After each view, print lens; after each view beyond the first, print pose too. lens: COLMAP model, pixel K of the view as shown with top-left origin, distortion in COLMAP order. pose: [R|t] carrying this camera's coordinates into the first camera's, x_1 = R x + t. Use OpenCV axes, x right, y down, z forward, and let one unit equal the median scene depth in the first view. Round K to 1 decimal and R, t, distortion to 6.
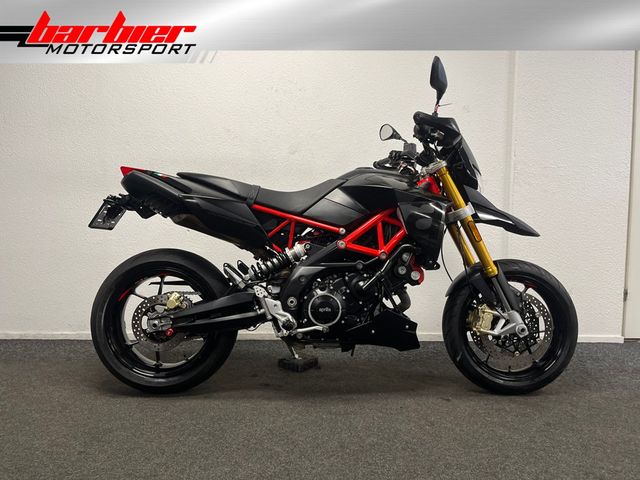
lens RADIAL K [[485.2, 0, 320.0], [0, 485.2, 240.0], [0, 0, 1]] dist [0.077590, -0.097872]
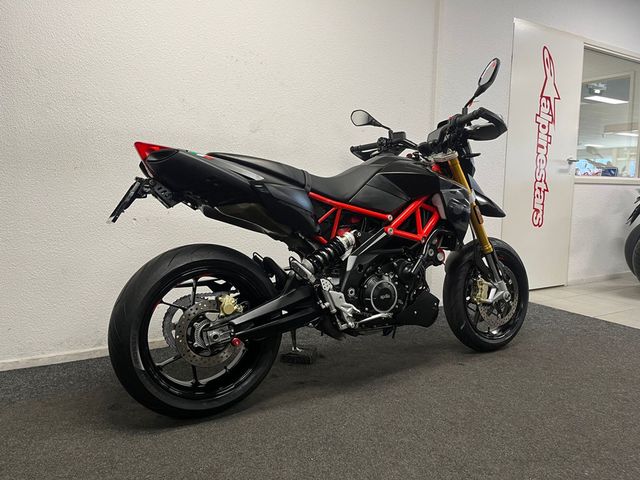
lens RADIAL K [[485.2, 0, 320.0], [0, 485.2, 240.0], [0, 0, 1]] dist [0.077590, -0.097872]
pose [[0.874031, -0.050335, 0.483255, -0.565800], [0.026884, 0.998106, 0.055338, -0.031831], [-0.485125, -0.035376, 0.873729, 0.183318]]
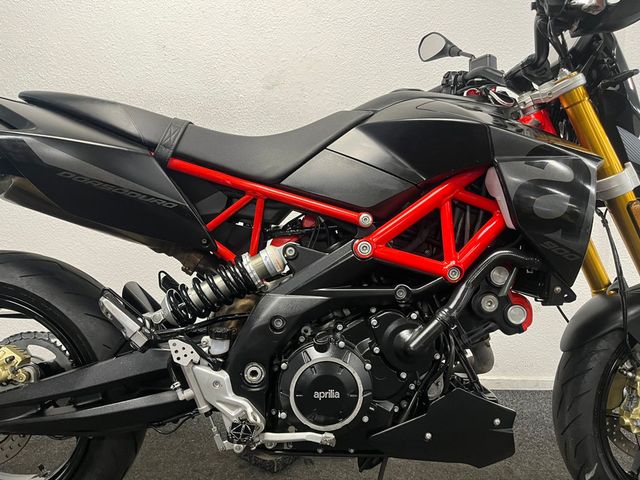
lens RADIAL K [[492.1, 0, 320.0], [0, 492.1, 240.0], [0, 0, 1]] dist [0.059580, -0.106126]
pose [[0.999718, 0.010973, 0.021049, -0.006931], [-0.011685, 0.999353, 0.034013, -0.014371], [-0.020662, -0.034250, 0.999200, 0.527644]]
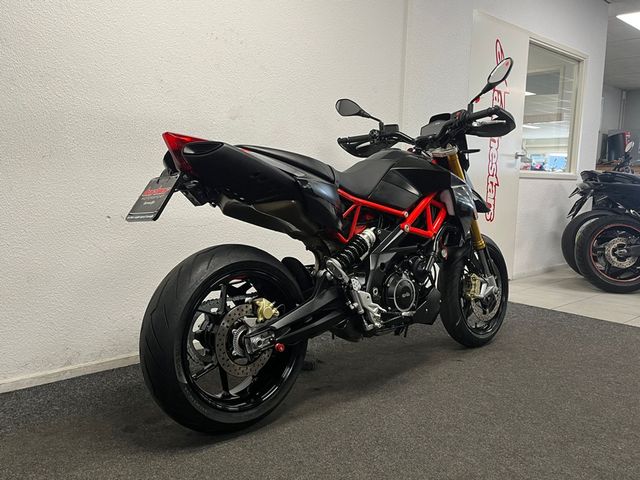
lens RADIAL K [[558.4, 0, 320.0], [0, 558.4, 240.0], [0, 0, 1]] dist [0.041750, -0.004355]
pose [[0.745467, -0.065482, 0.663319, -0.832541], [0.026517, 0.997288, 0.068650, -0.048516], [-0.666015, -0.033587, 0.745182, 0.264328]]
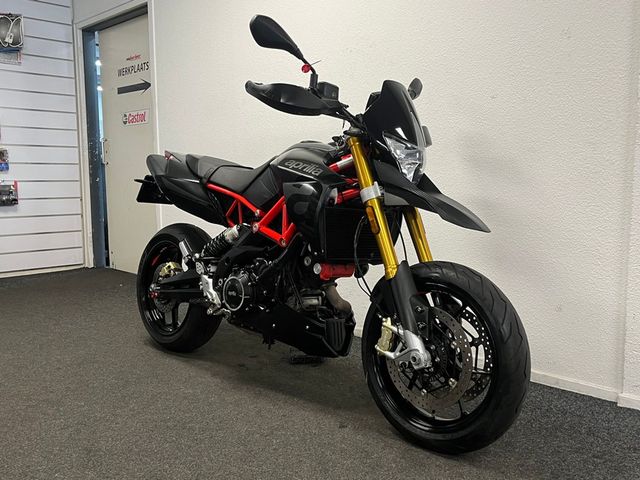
lens RADIAL K [[609.0, 0, 320.0], [0, 609.0, 240.0], [0, 0, 1]] dist [0.058805, -0.000585]
pose [[0.687783, 0.066494, -0.722865, 0.958221], [-0.043663, 0.997782, 0.050238, -0.029149], [0.724602, -0.002990, 0.689161, 0.283233]]
